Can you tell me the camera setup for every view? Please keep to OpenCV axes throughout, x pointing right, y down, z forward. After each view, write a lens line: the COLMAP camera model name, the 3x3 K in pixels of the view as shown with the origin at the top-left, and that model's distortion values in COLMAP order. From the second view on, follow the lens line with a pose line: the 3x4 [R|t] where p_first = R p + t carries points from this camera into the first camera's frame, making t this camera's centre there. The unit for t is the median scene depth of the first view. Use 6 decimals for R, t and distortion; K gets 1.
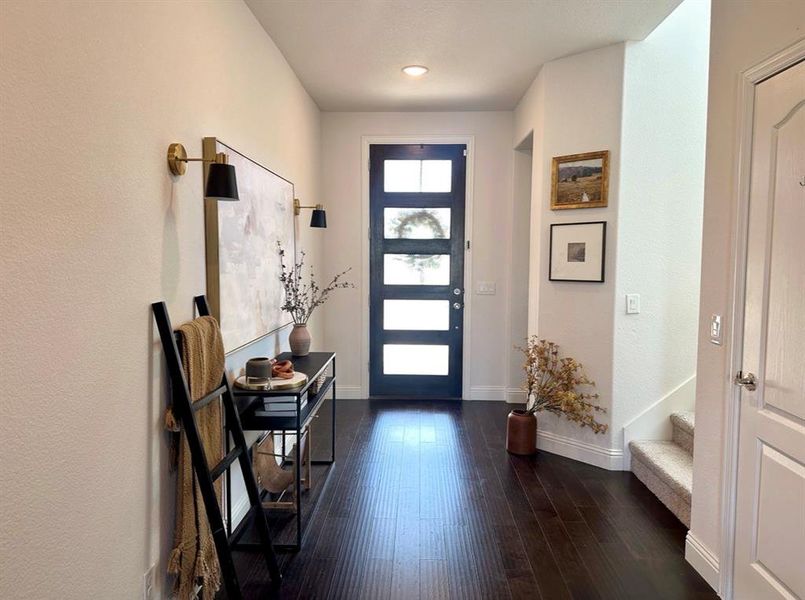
lens RADIAL K [[562.9, 0, 402.5], [0, 562.9, 300.0], [0, 0, 1]] dist [0.173978, -0.296578]
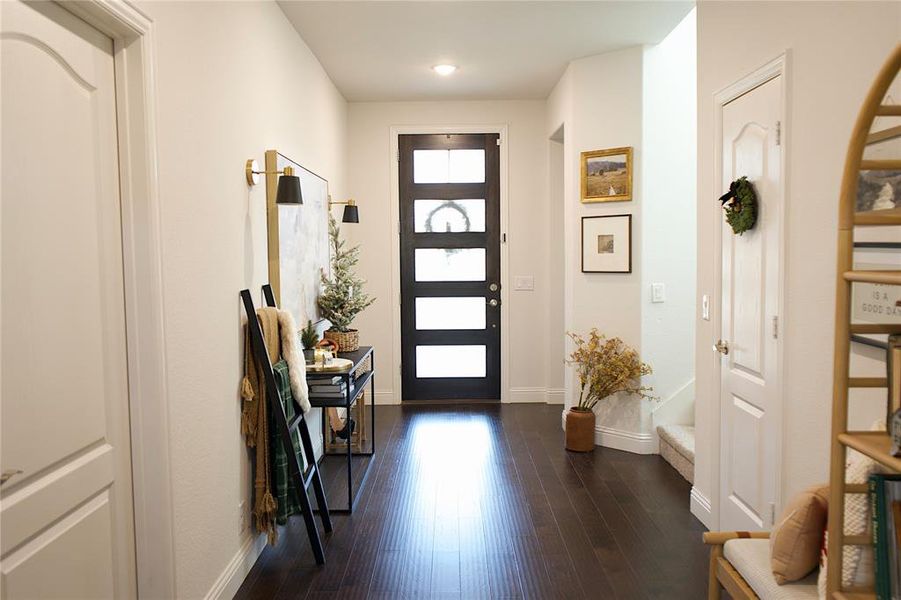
lens RADIAL K [[716.2, 0, 450.5], [0, 716.2, 300.0], [0, 0, 1]] dist [-0.012274, 0.008504]
pose [[0.999475, -0.018215, 0.026806, -0.009857], [0.018512, 0.999769, -0.010884, 0.024571], [-0.026602, 0.011374, 0.999581, -0.265326]]
